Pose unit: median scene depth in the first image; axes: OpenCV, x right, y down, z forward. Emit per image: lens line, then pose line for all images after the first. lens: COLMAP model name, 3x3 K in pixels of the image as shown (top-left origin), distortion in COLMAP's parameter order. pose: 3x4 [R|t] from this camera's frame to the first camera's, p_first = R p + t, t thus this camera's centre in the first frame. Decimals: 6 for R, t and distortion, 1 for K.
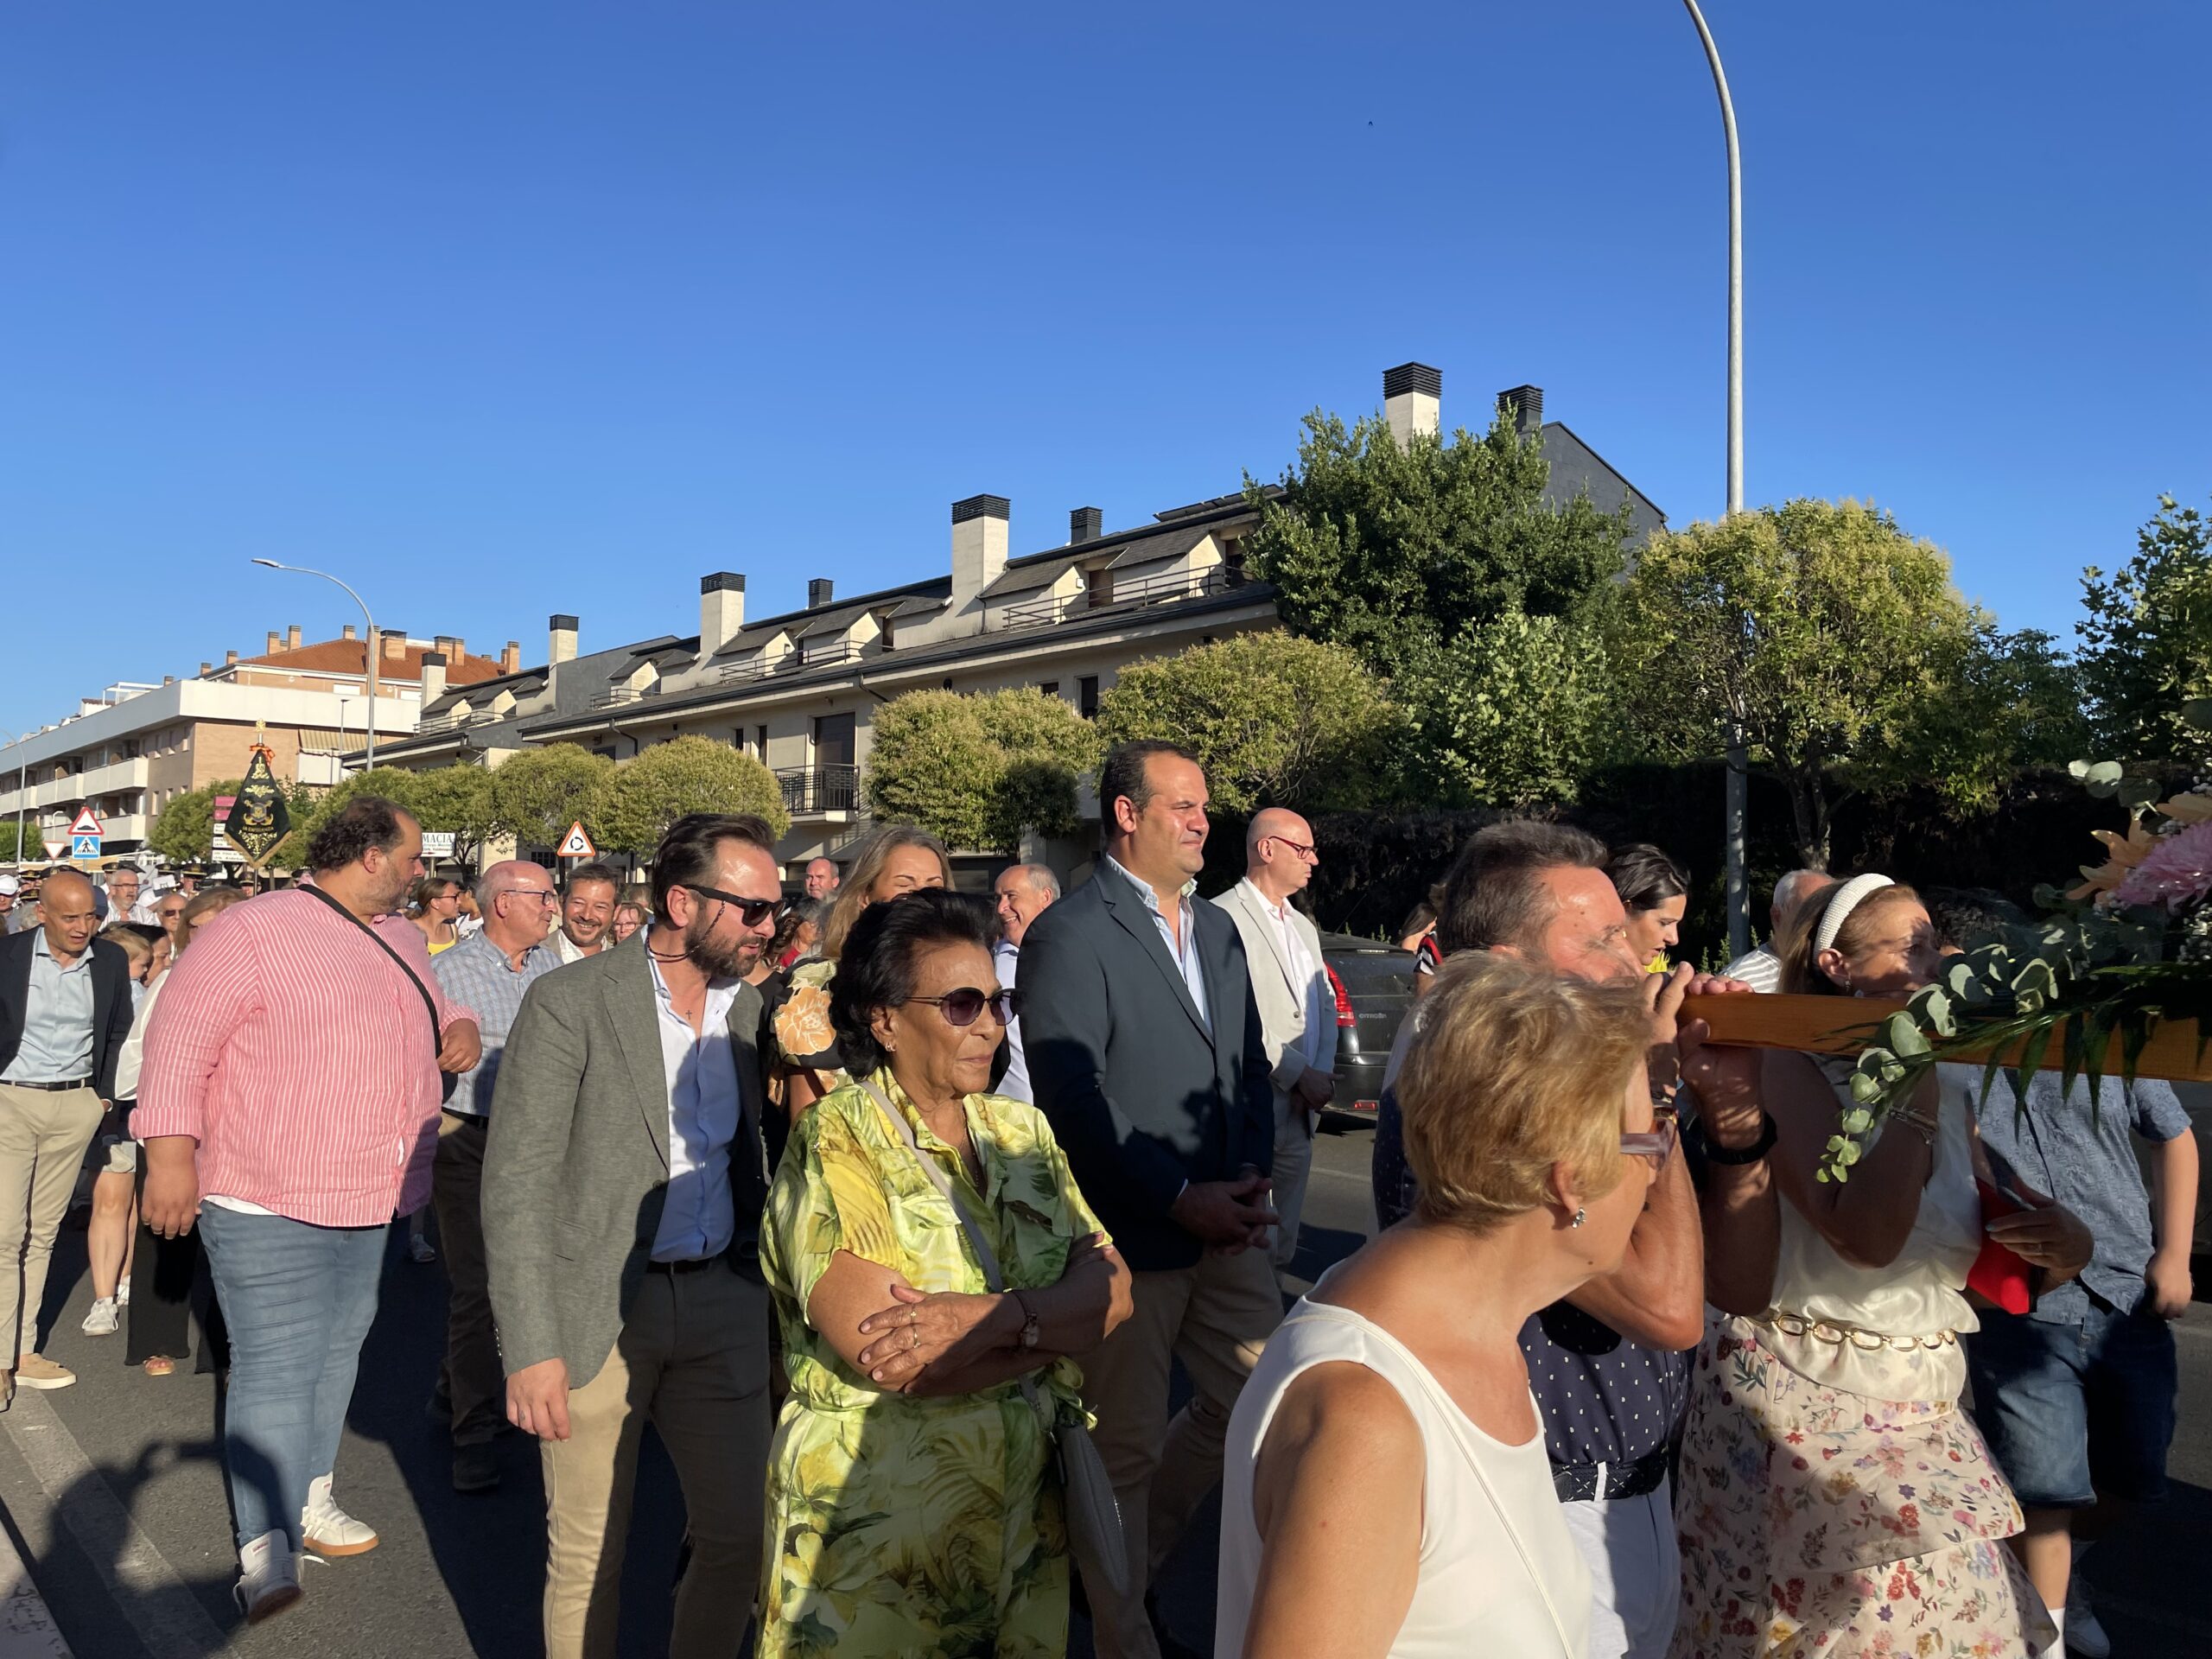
lens RADIAL K [[1674.8, 0, 1101.1], [0, 1674.8, 803.8], [0, 0, 1]] dist [0.086012, -0.119063]
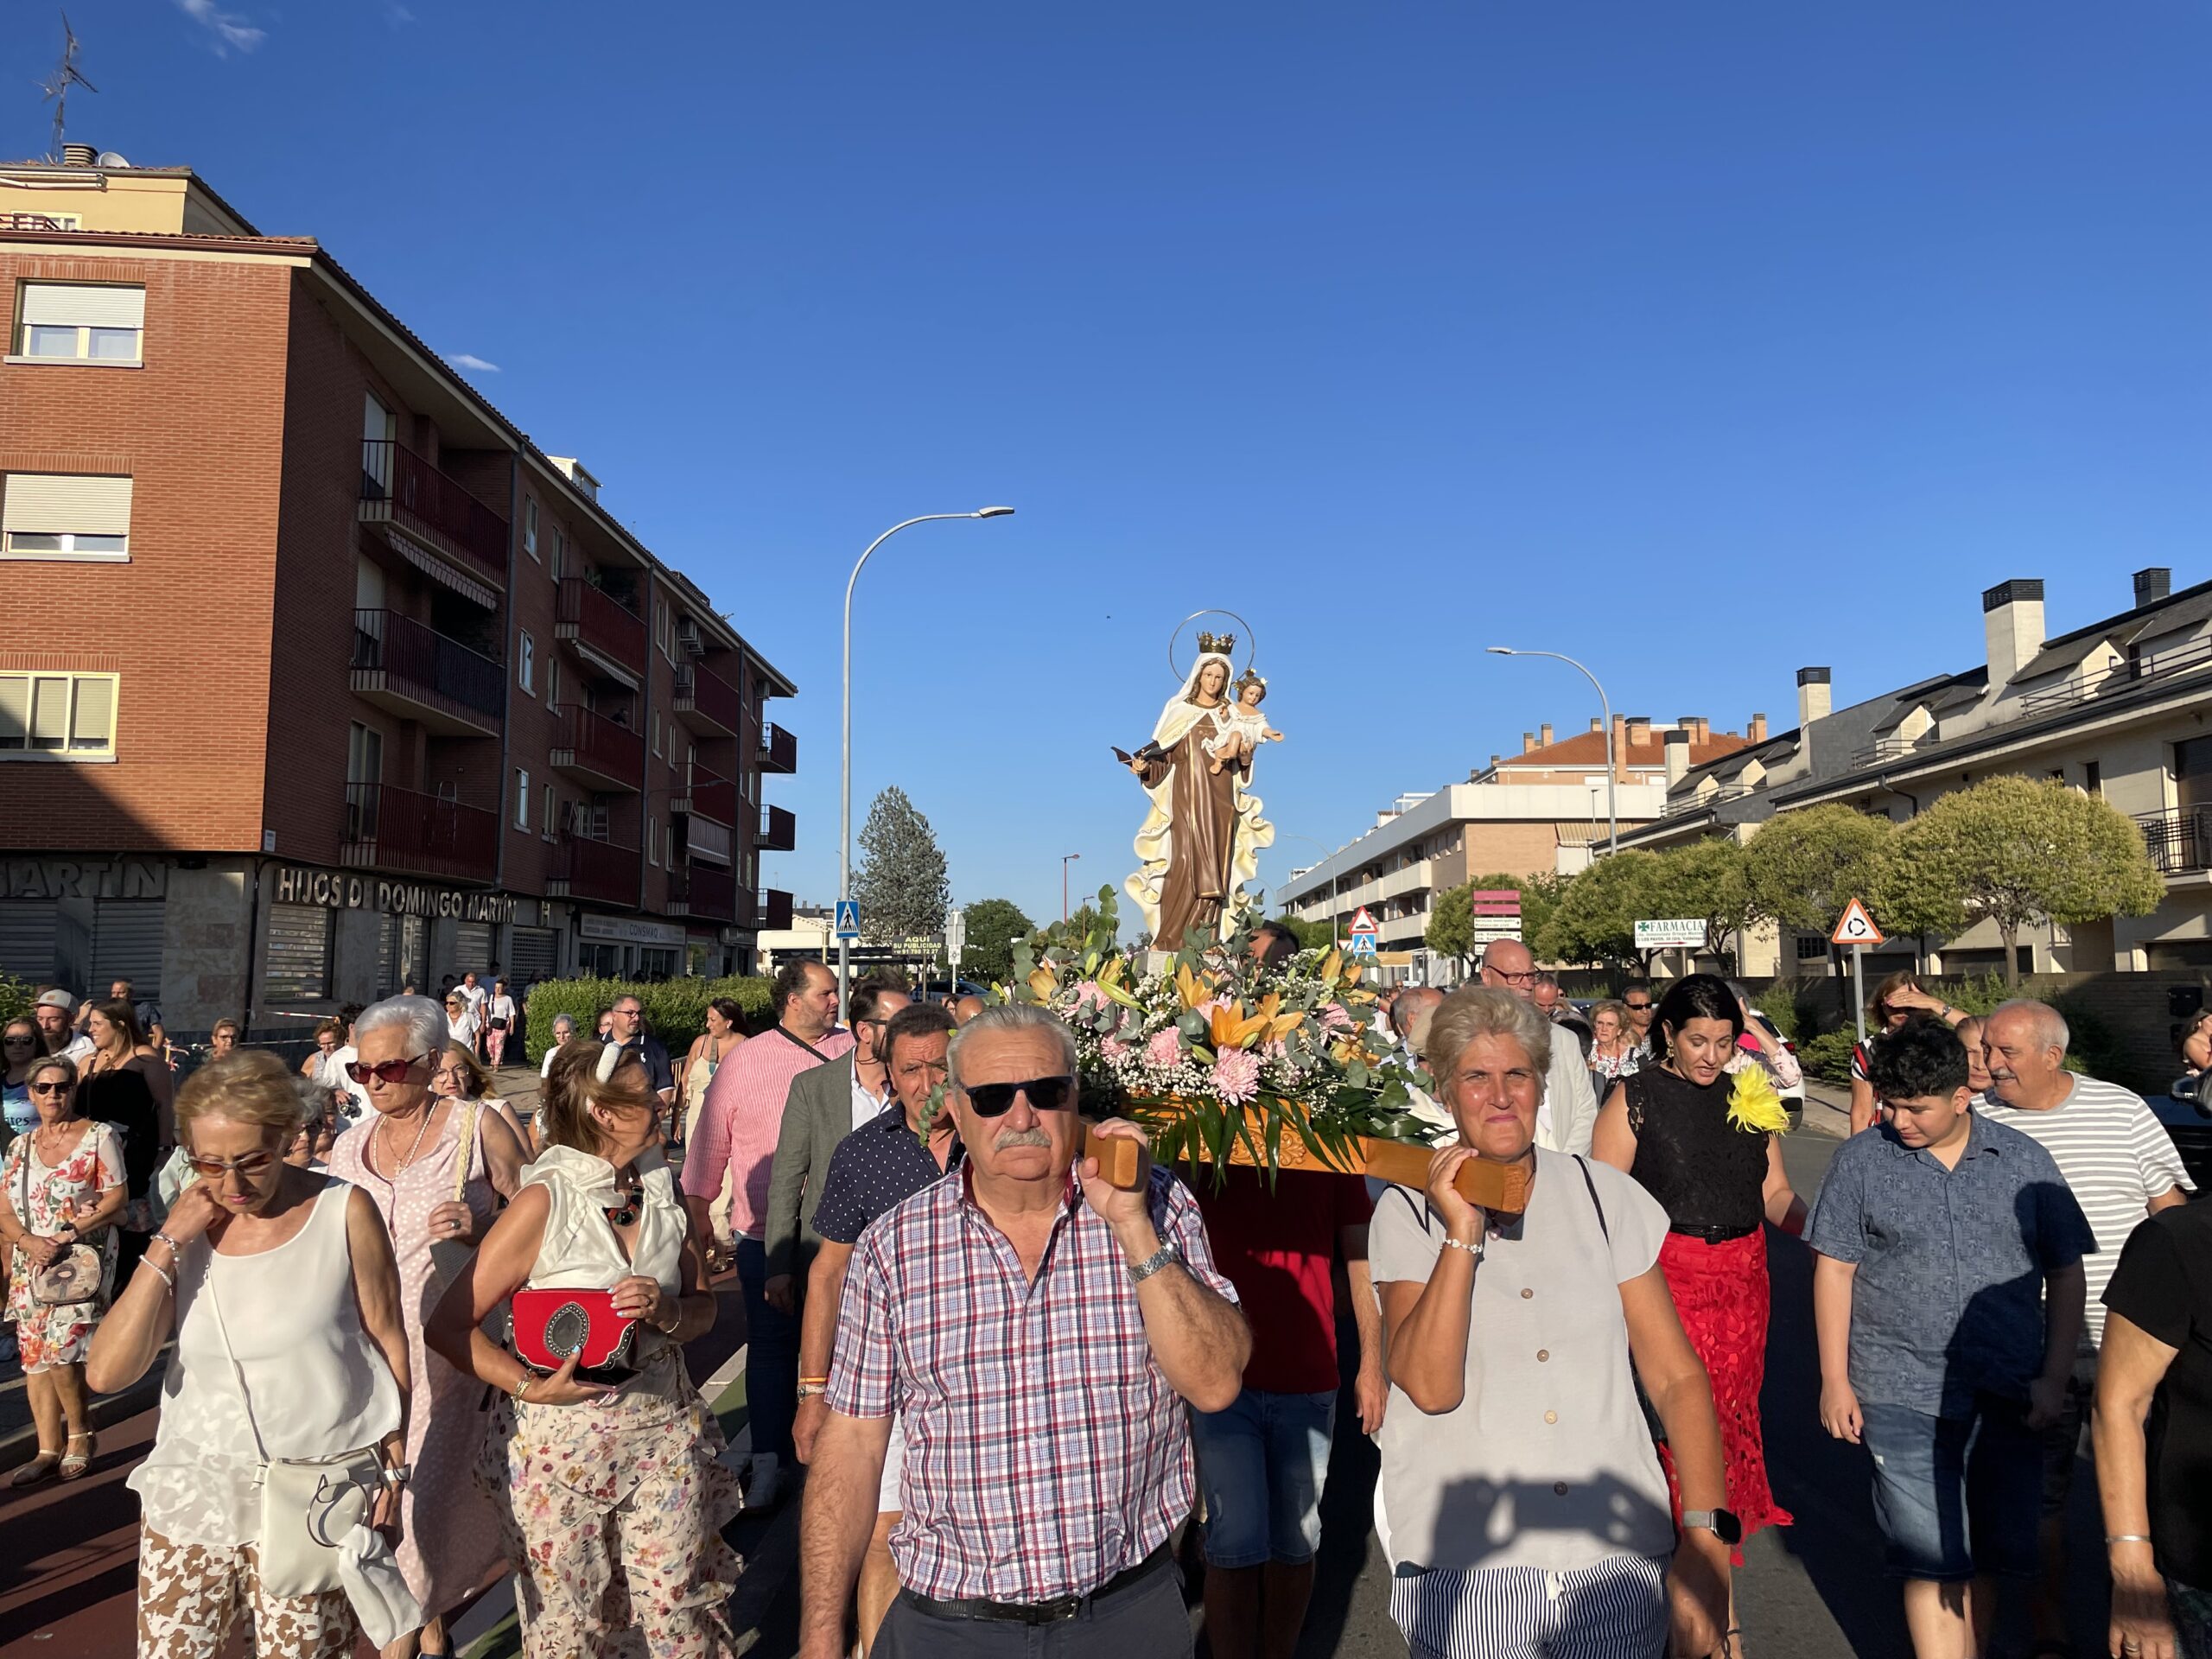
lens RADIAL K [[1657.8, 0, 1118.3], [0, 1657.8, 793.0], [0, 0, 1]] dist [0.051676, -0.098648]
pose [[0.758035, -0.086710, -0.646424, -0.035760], [0.049278, 0.995904, -0.075803, 0.001868], [0.650349, 0.025607, 0.759204, 0.104685]]
